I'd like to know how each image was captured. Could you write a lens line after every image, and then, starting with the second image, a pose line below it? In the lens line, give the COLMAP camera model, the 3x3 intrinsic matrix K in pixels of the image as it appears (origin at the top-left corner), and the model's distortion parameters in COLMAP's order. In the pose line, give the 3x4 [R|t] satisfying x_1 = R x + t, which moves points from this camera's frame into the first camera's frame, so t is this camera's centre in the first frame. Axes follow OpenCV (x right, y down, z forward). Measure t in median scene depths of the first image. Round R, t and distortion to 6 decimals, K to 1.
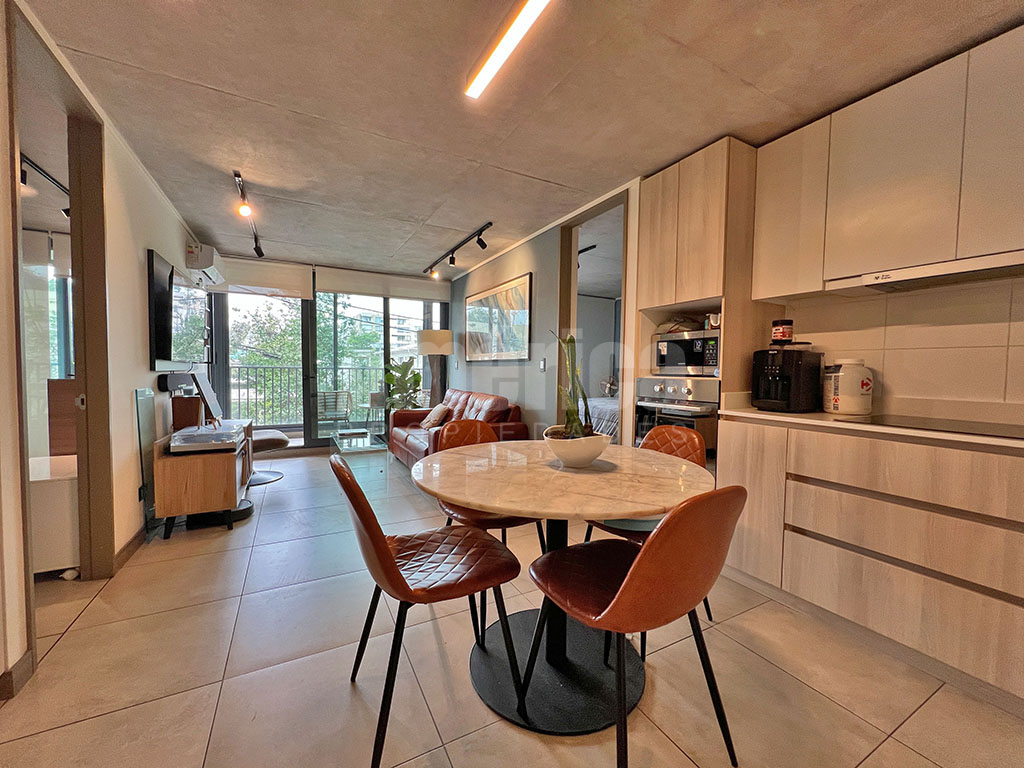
lens RADIAL K [[411.3, 0, 516.2], [0, 411.3, 386.7], [0, 0, 1]] dist [-0.003008, 0.001182]
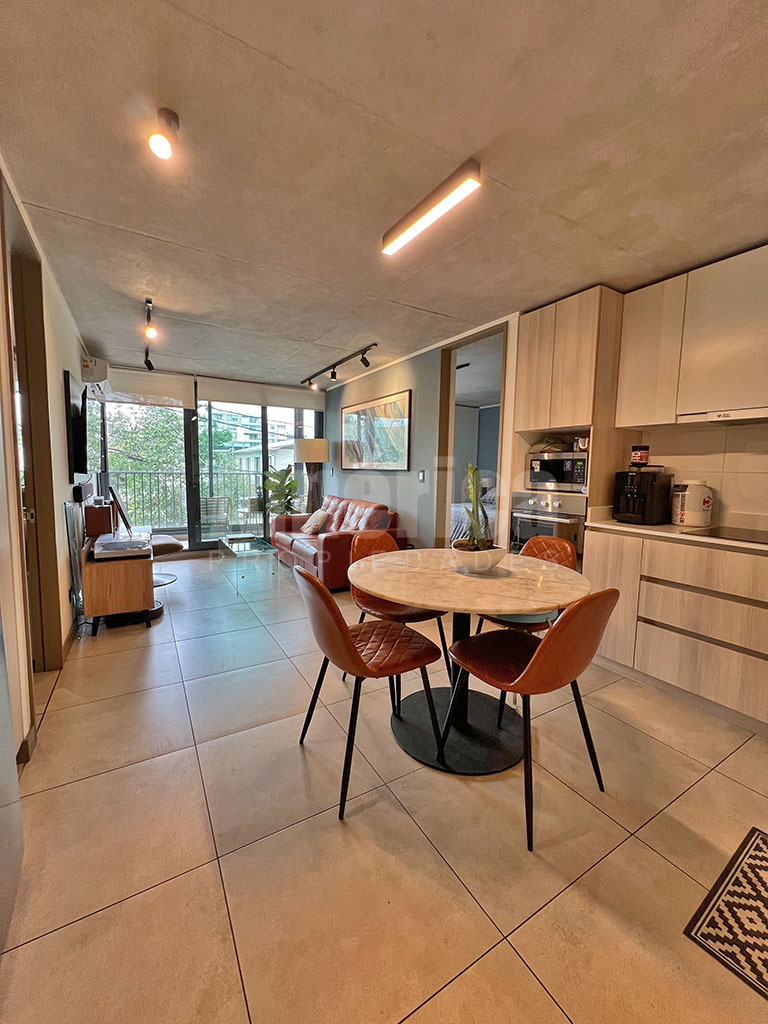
lens RADIAL K [[409.9, 0, 386.3], [0, 409.9, 506.4], [0, 0, 1]] dist [-0.001370, -0.000359]
pose [[0.999132, 0.001189, 0.041644, -0.120515], [-0.003282, 0.998733, 0.050217, -0.043205], [-0.041531, -0.050310, 0.997870, -0.139693]]
